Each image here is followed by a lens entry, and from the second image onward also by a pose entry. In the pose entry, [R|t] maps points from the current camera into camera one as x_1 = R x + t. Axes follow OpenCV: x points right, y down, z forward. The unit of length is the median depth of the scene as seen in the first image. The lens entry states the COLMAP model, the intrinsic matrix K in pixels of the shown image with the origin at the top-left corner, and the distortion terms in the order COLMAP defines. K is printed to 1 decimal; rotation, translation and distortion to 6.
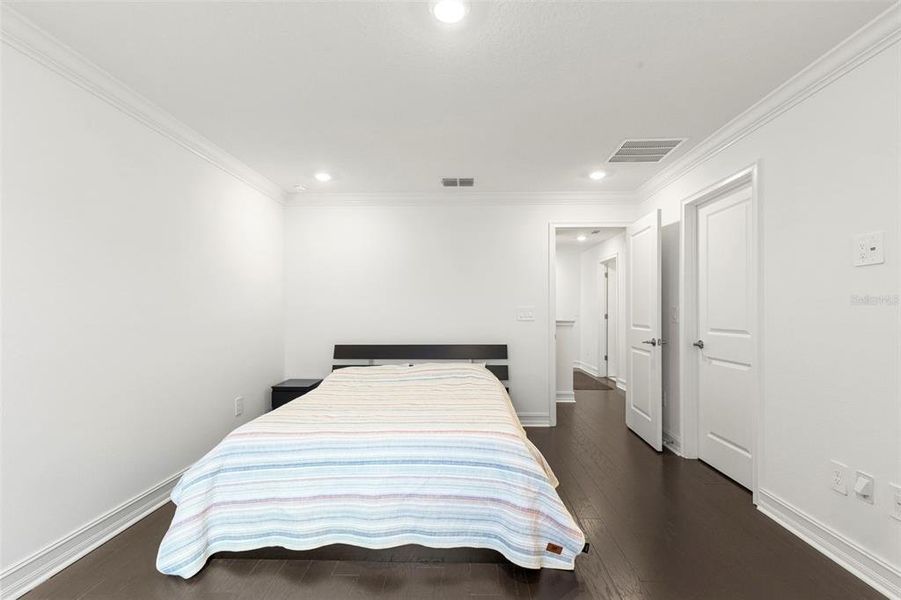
lens RADIAL K [[406.8, 0, 450.1], [0, 406.8, 306.6], [0, 0, 1]] dist [0.012488, -0.002783]
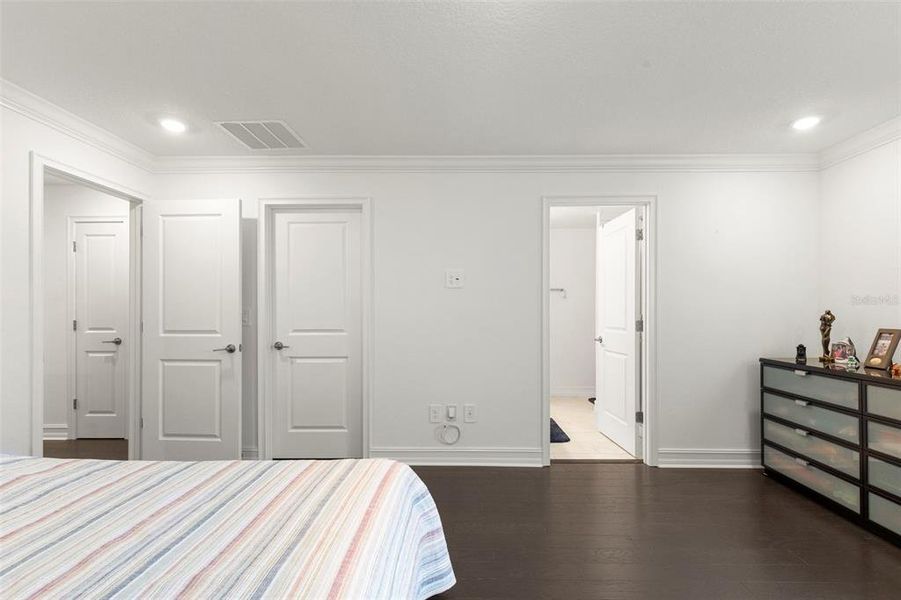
lens RADIAL K [[406.8, 0, 447.4], [0, 406.8, 307.8], [0, 0, 1]] dist [0.012488, -0.002783]
pose [[-0.018549, 0.013876, 0.999732, -0.422156], [-0.012190, 0.999826, -0.014103, 0.006262], [-0.999754, -0.012448, -0.018377, 0.602894]]
